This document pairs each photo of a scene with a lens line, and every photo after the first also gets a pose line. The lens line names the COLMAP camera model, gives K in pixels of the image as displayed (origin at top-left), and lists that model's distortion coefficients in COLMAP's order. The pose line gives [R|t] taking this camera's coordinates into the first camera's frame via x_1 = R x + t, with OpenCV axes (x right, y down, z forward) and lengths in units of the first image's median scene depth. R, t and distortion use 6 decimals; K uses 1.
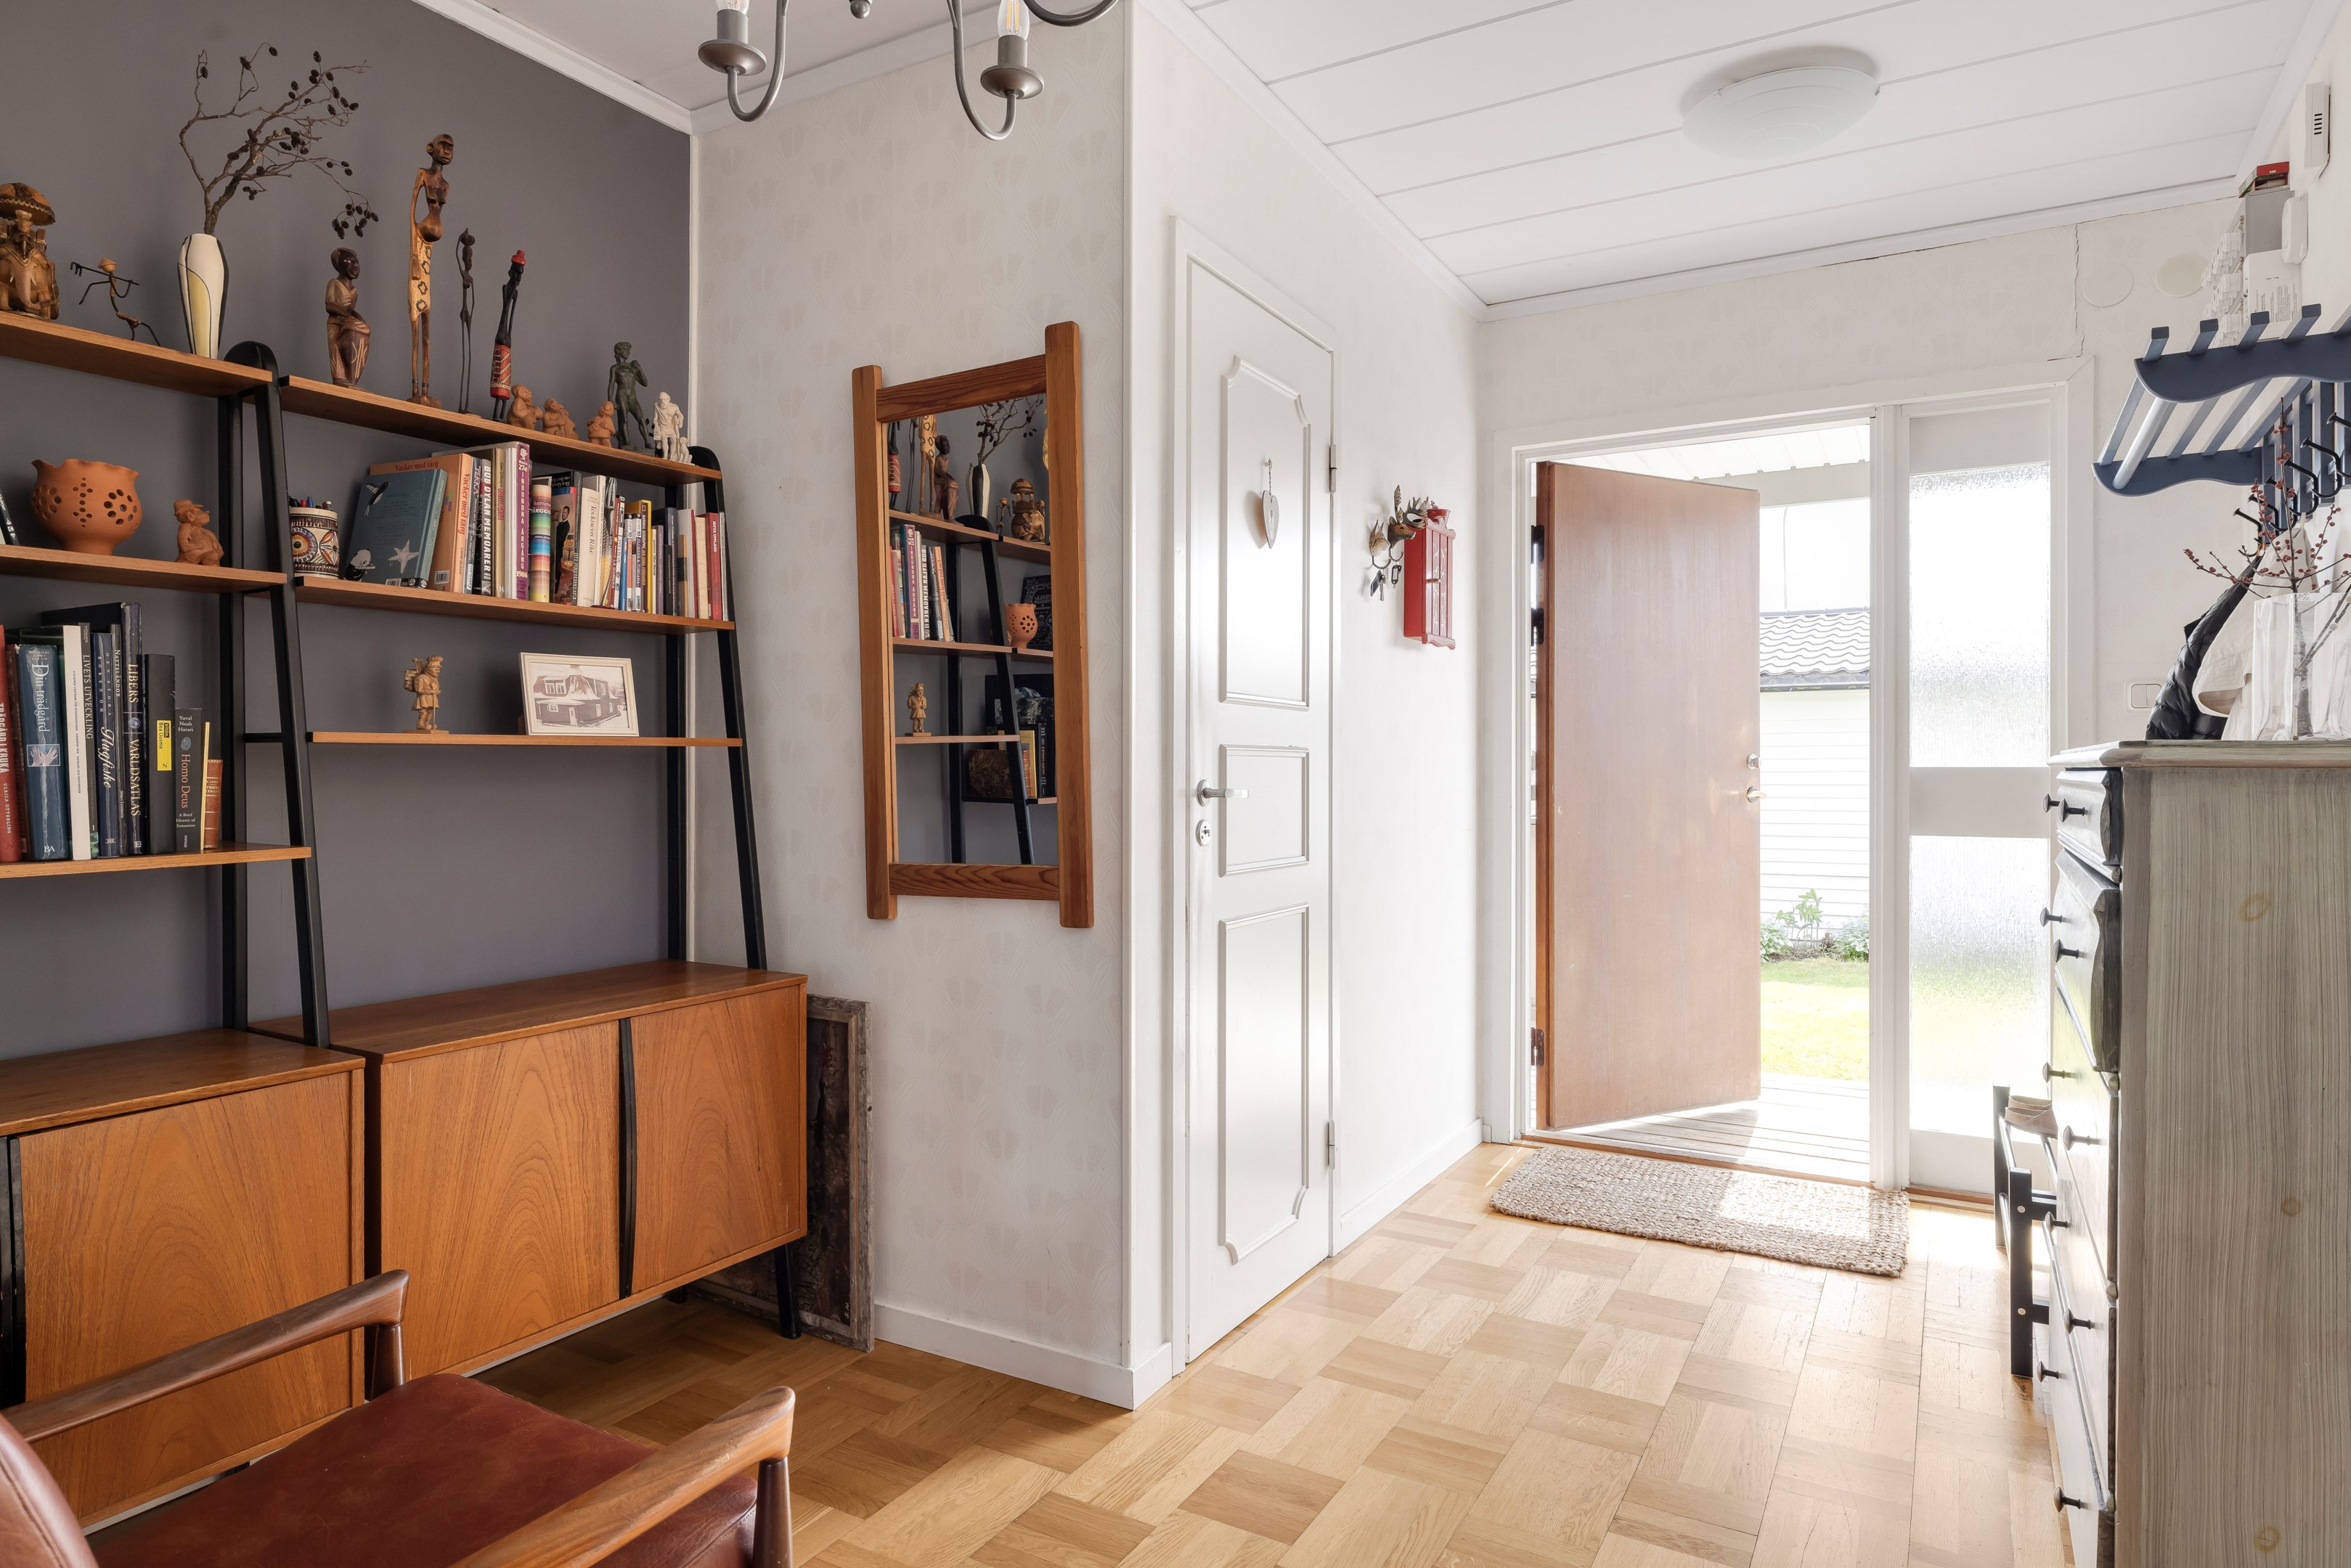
lens RADIAL K [[1347.2, 0, 1166.6], [0, 1347.2, 782.5], [0, 0, 1]] dist [-0.000952, 0.001825]
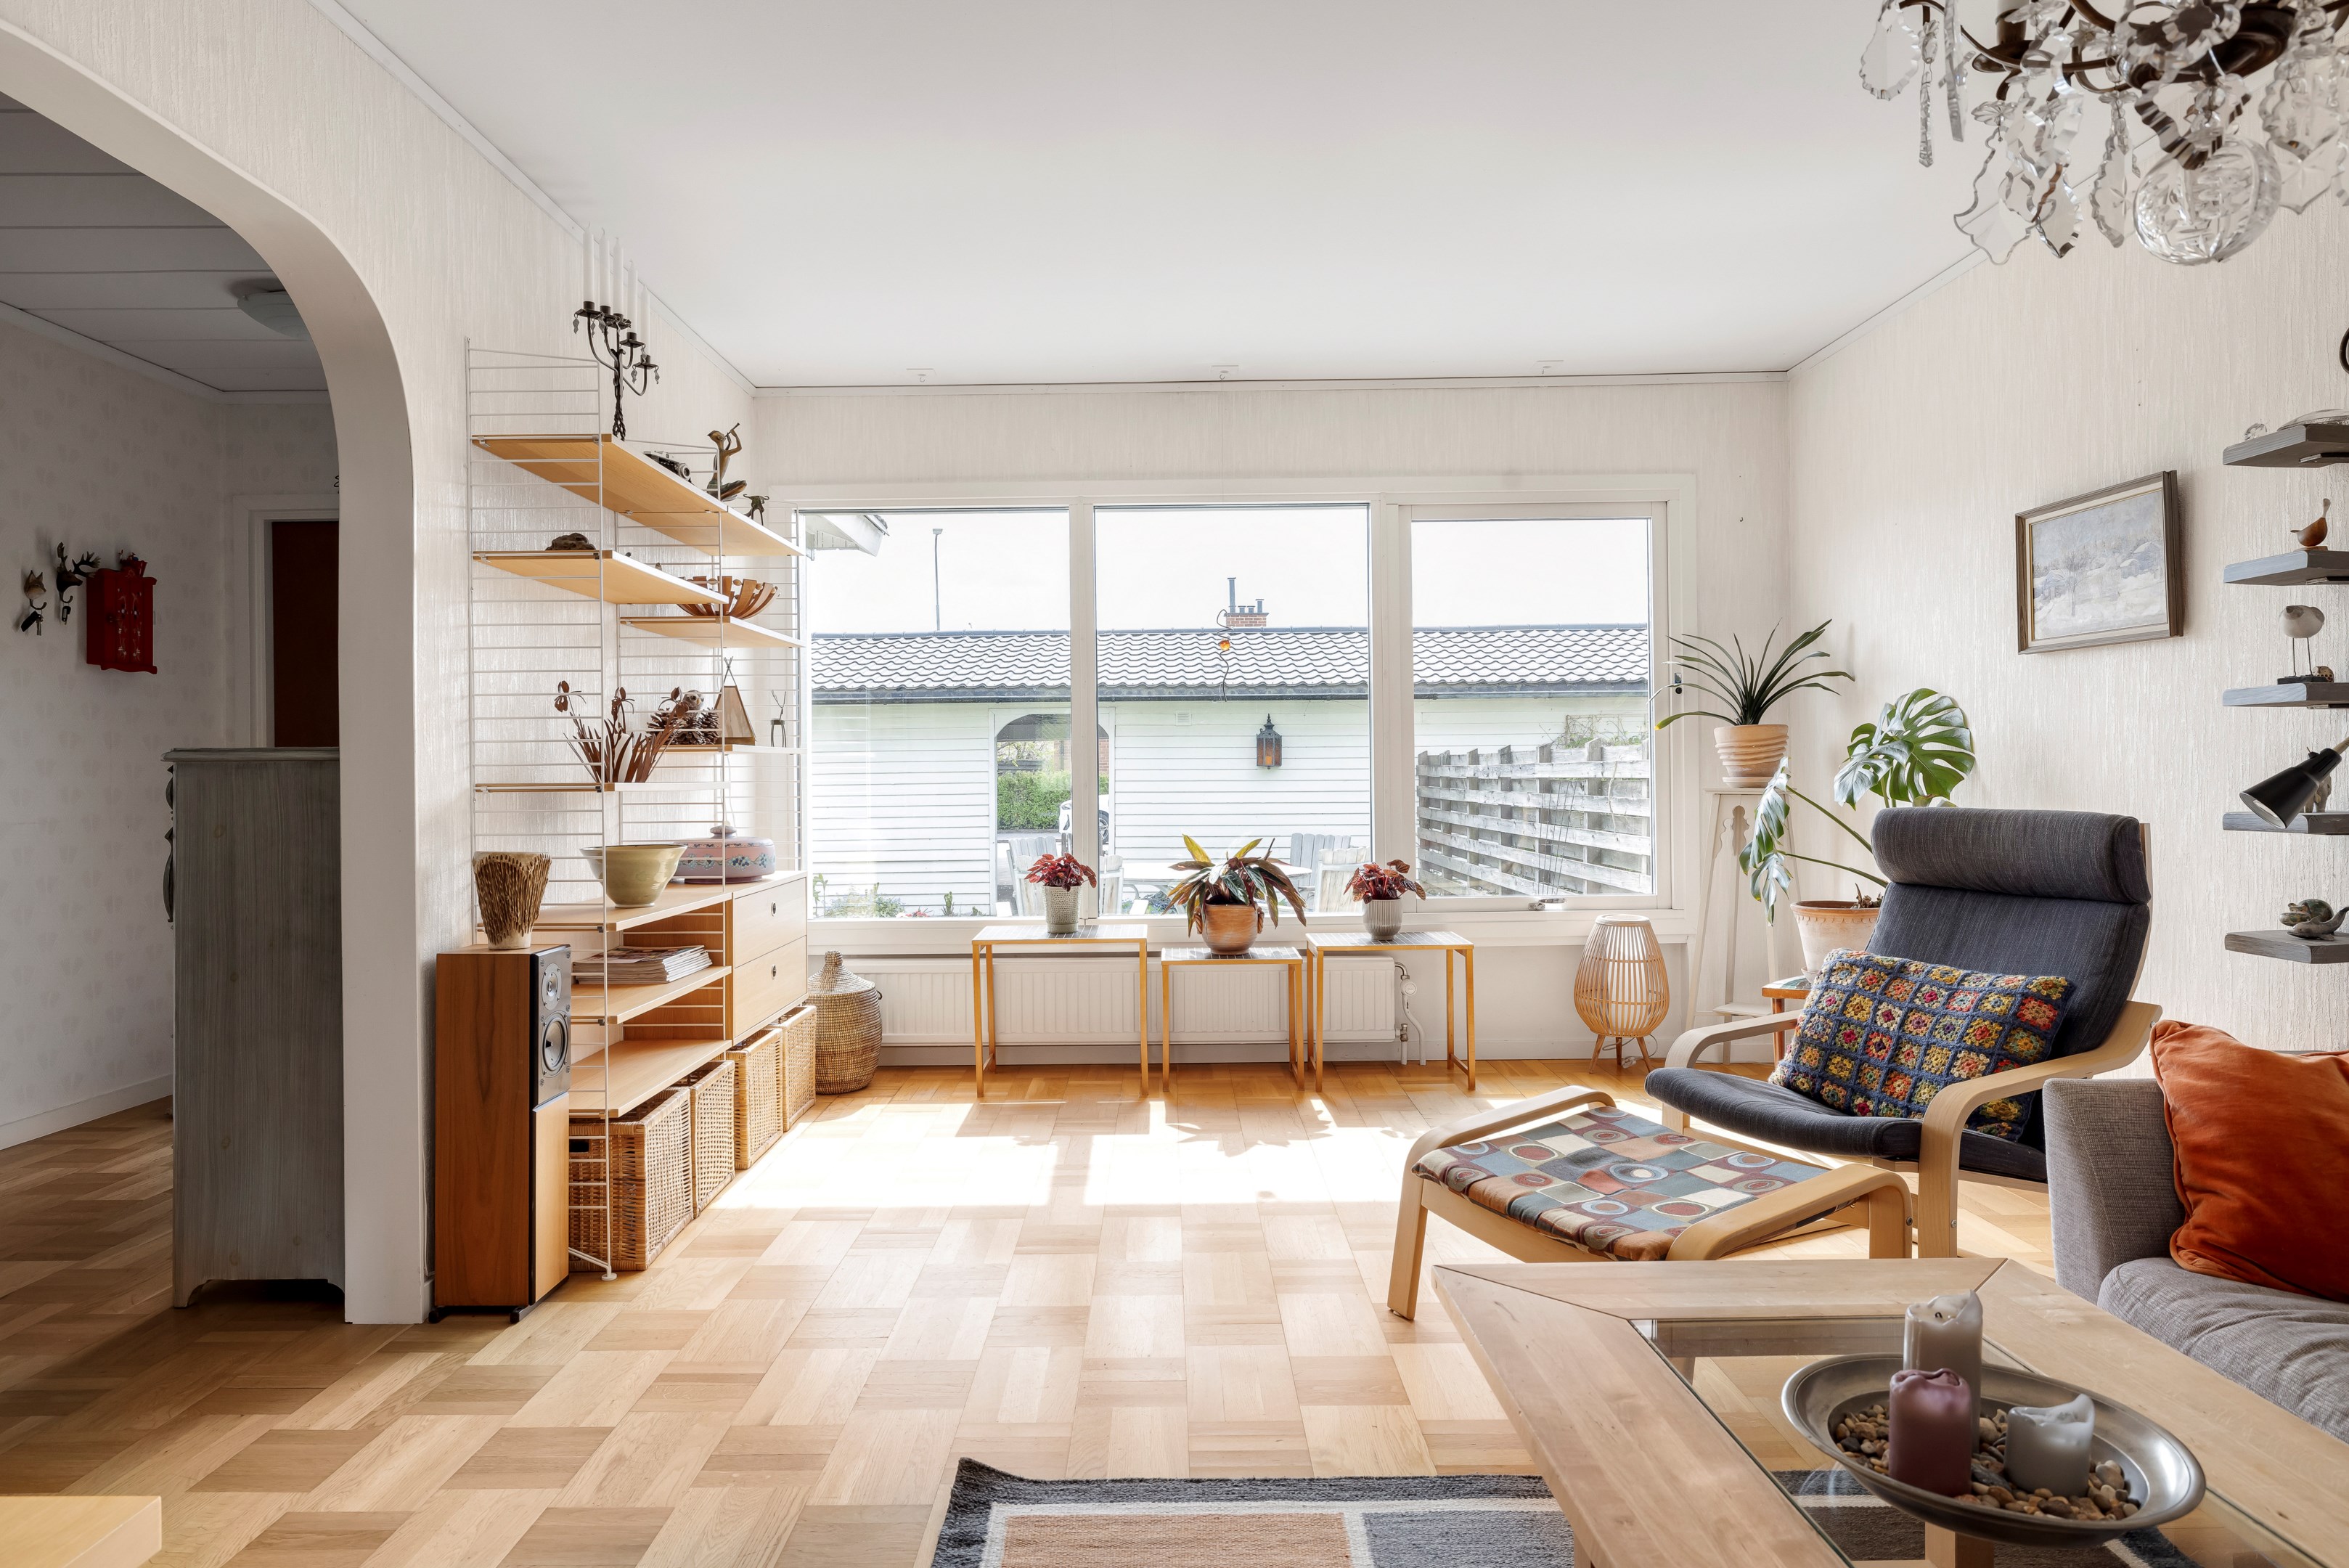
lens RADIAL K [[1346.3, 0, 1172.3], [0, 1346.3, 769.8], [0, 0, 1]] dist [-0.000952, 0.001825]
pose [[0.854499, -0.003024, 0.519445, 0.984609], [0.010134, 0.999890, -0.010850, 0.037196], [-0.519355, 0.014535, 0.854435, -1.481536]]
